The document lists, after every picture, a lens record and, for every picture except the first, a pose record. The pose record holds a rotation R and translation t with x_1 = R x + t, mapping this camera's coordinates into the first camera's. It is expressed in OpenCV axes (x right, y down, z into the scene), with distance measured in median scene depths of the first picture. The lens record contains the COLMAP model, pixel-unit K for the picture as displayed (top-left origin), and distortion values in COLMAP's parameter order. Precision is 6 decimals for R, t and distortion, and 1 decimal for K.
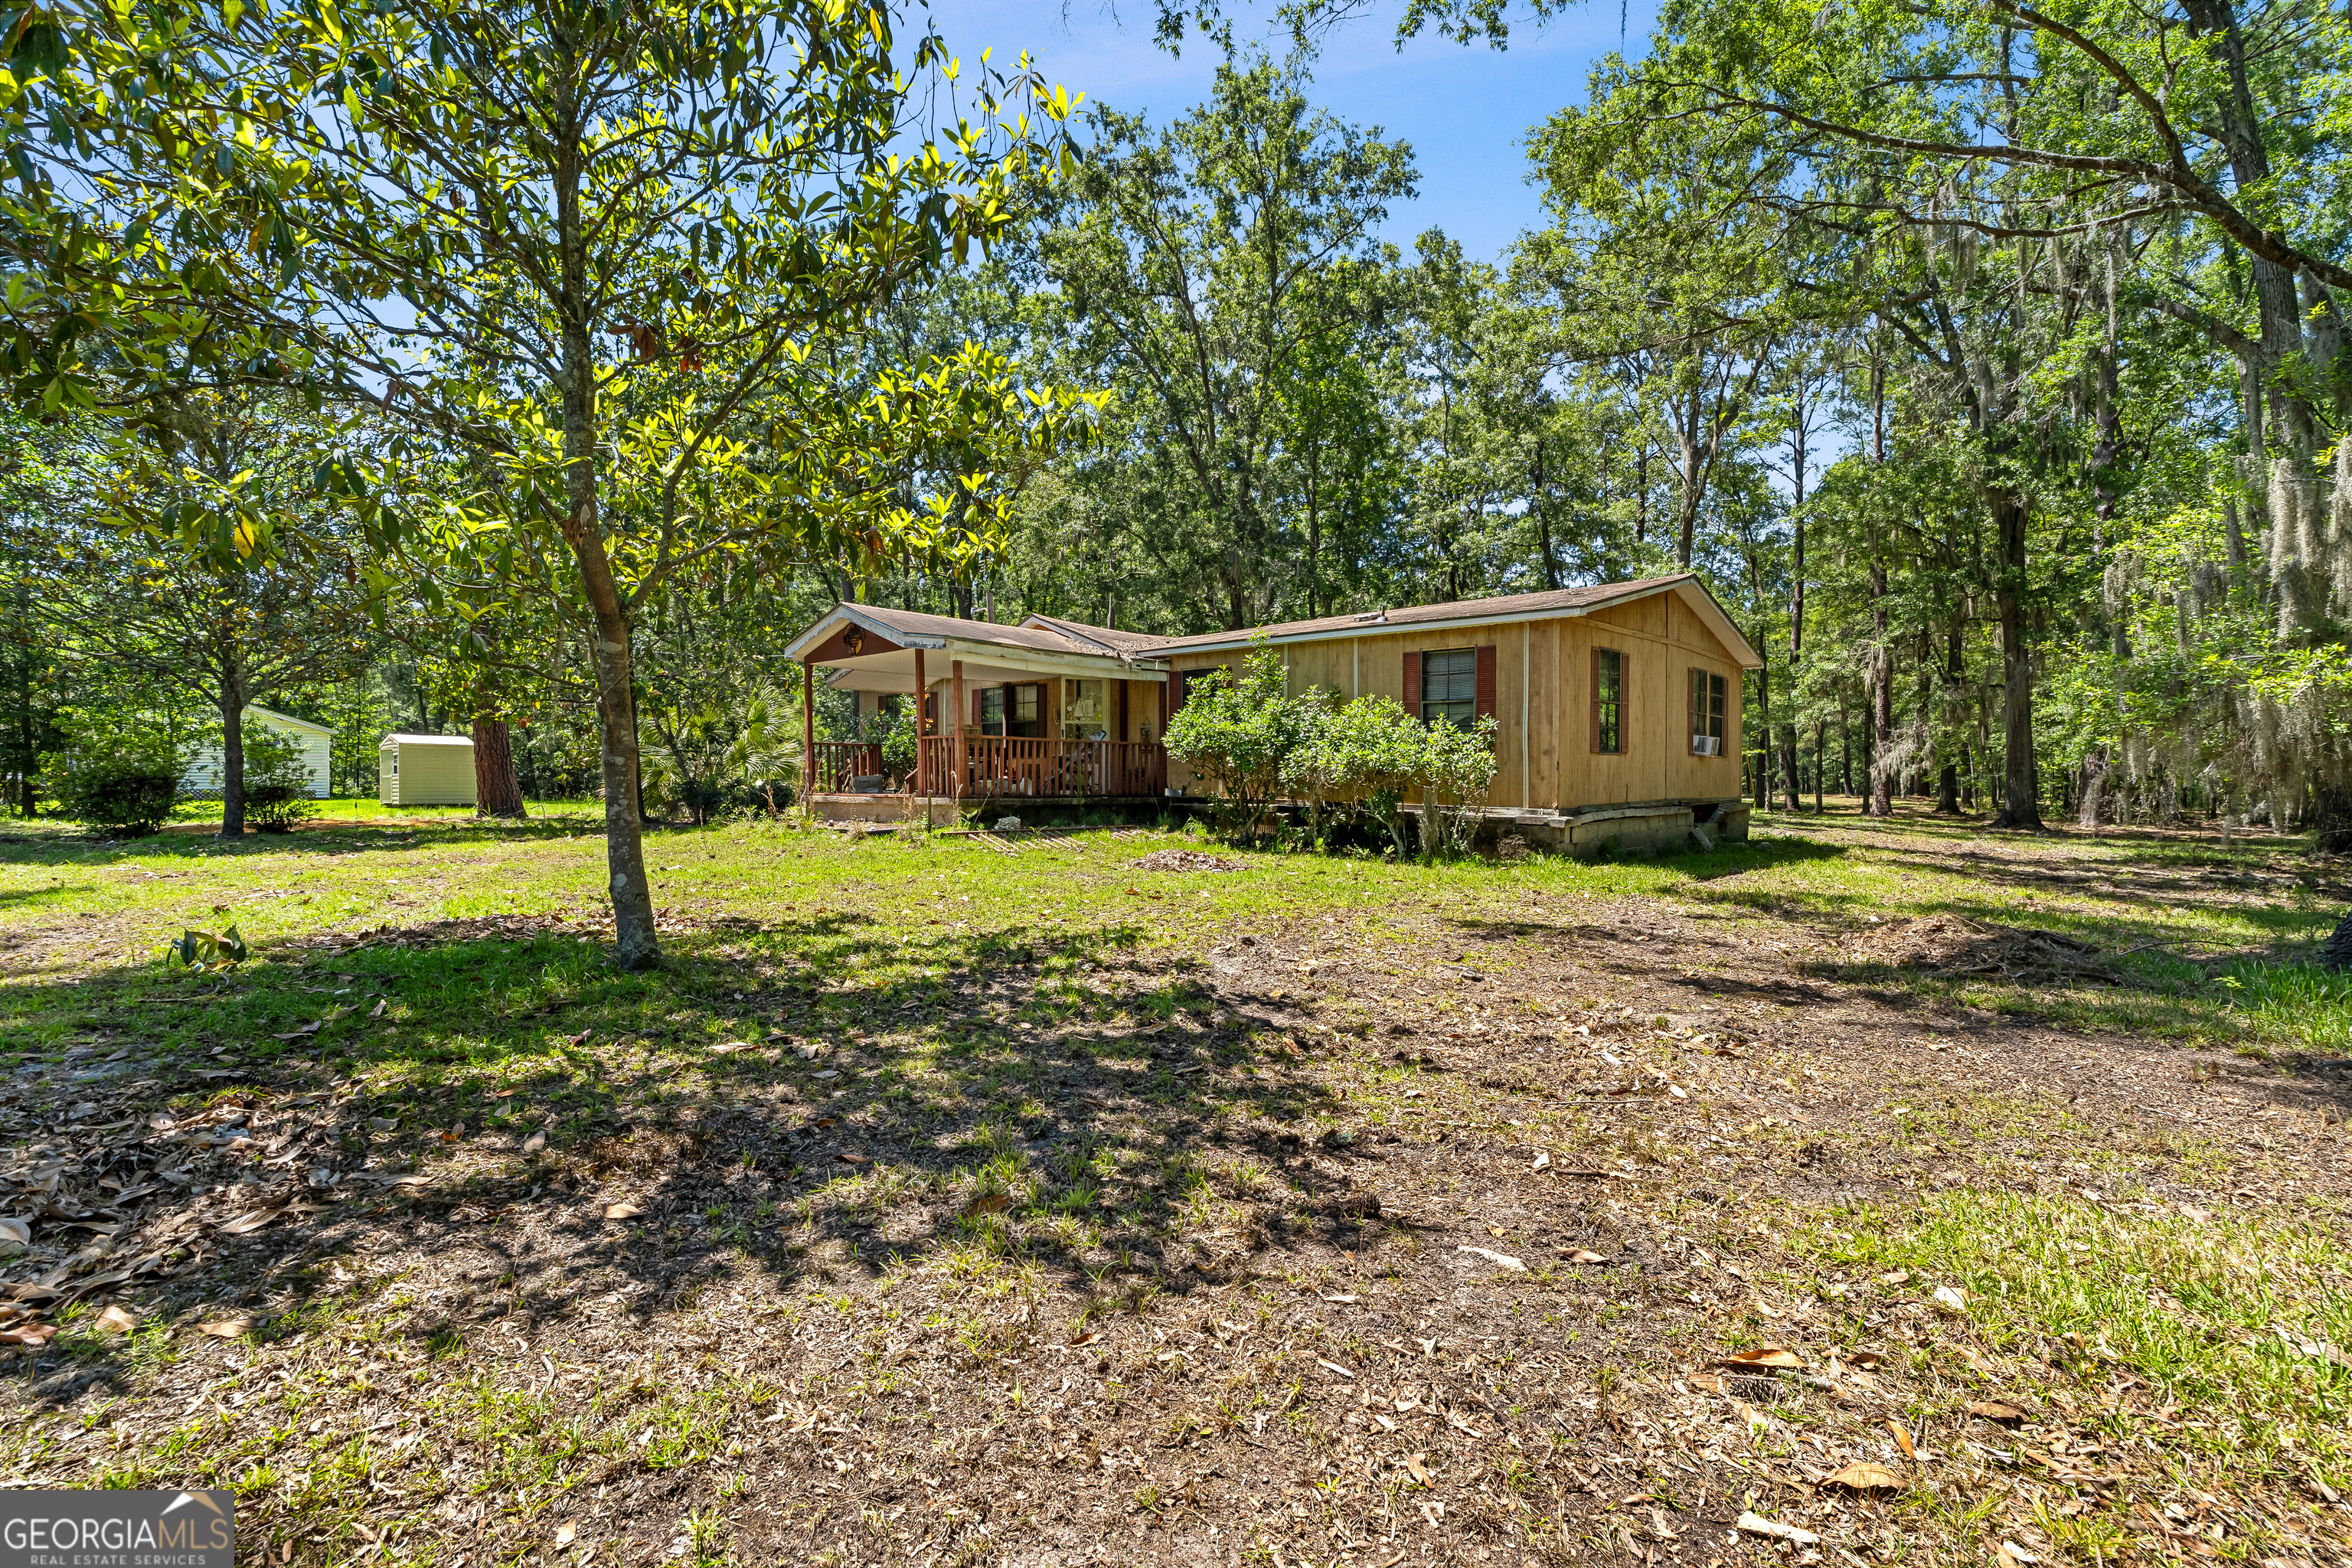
lens RADIAL K [[1086.0, 0, 1176.0], [0, 1086.0, 784.0], [0, 0, 1]] dist [-0.000551, -0.000048]
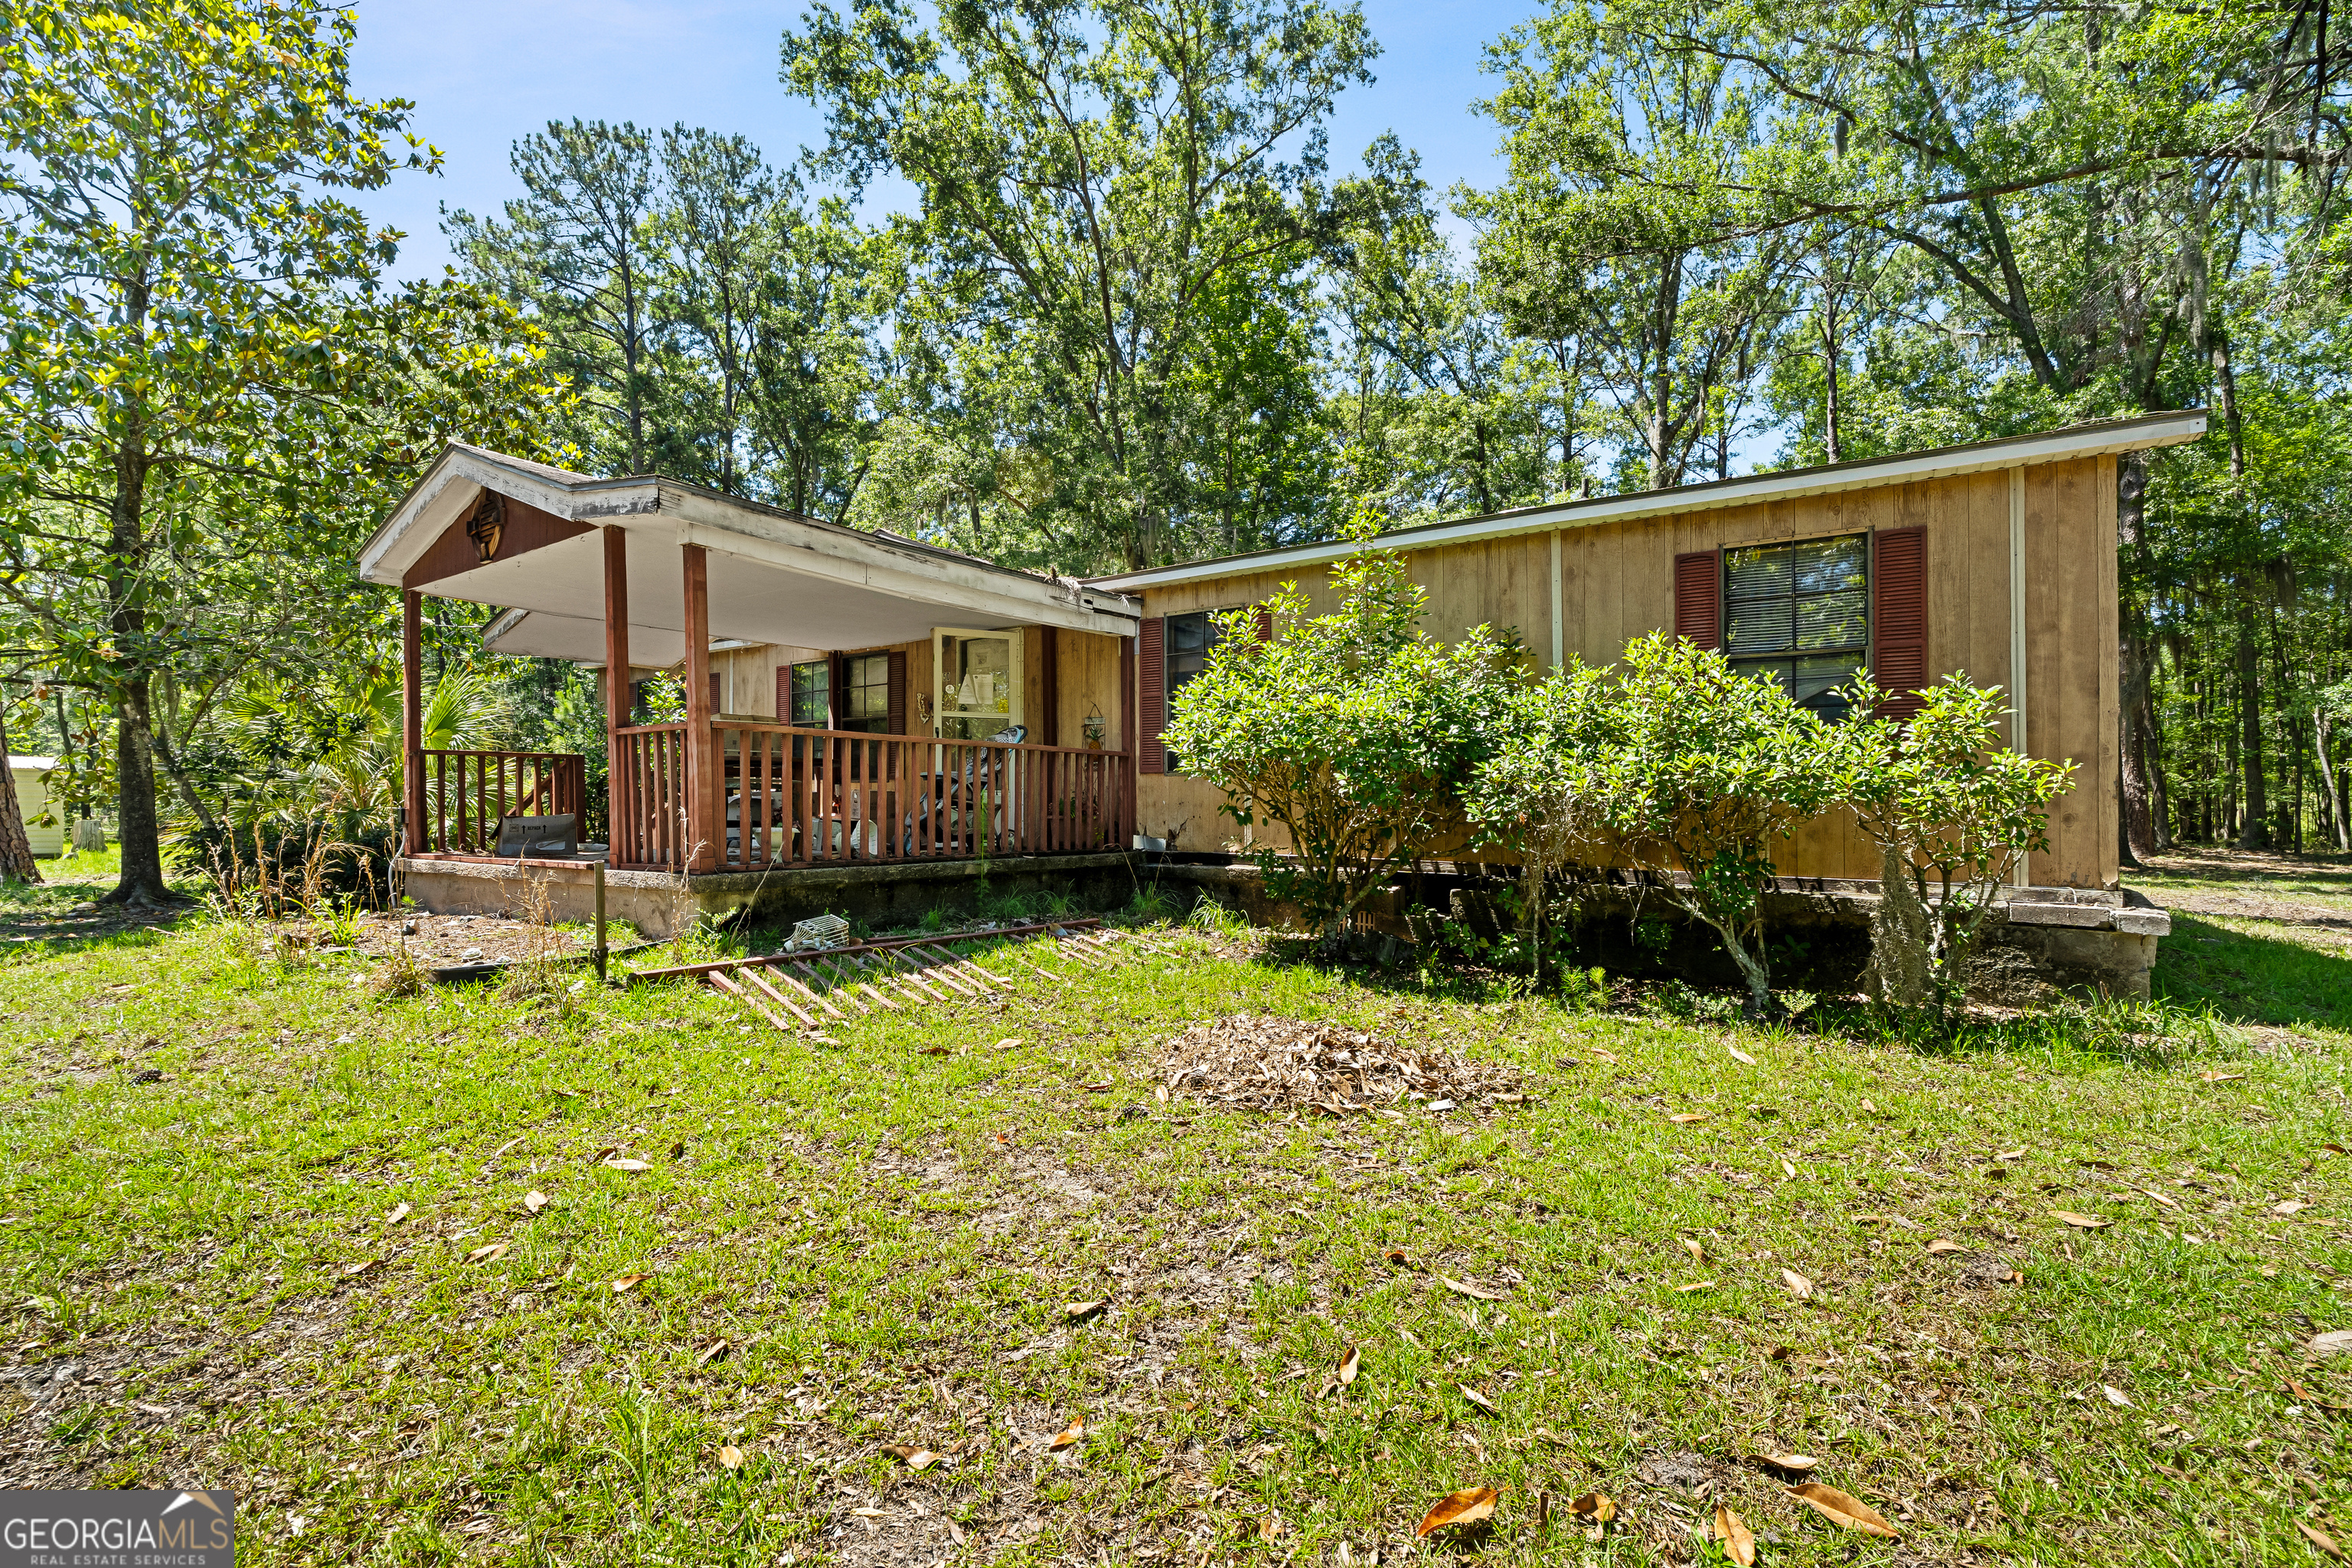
lens RADIAL K [[1102.3, 0, 1176.0], [0, 1102.3, 784.0], [0, 0, 1]] dist [0.001247, 0.000129]
pose [[0.991822, -0.003894, 0.127573, -0.056361], [0.007103, 0.999669, -0.024709, -0.007391], [-0.127434, 0.025414, 0.991521, 0.438663]]
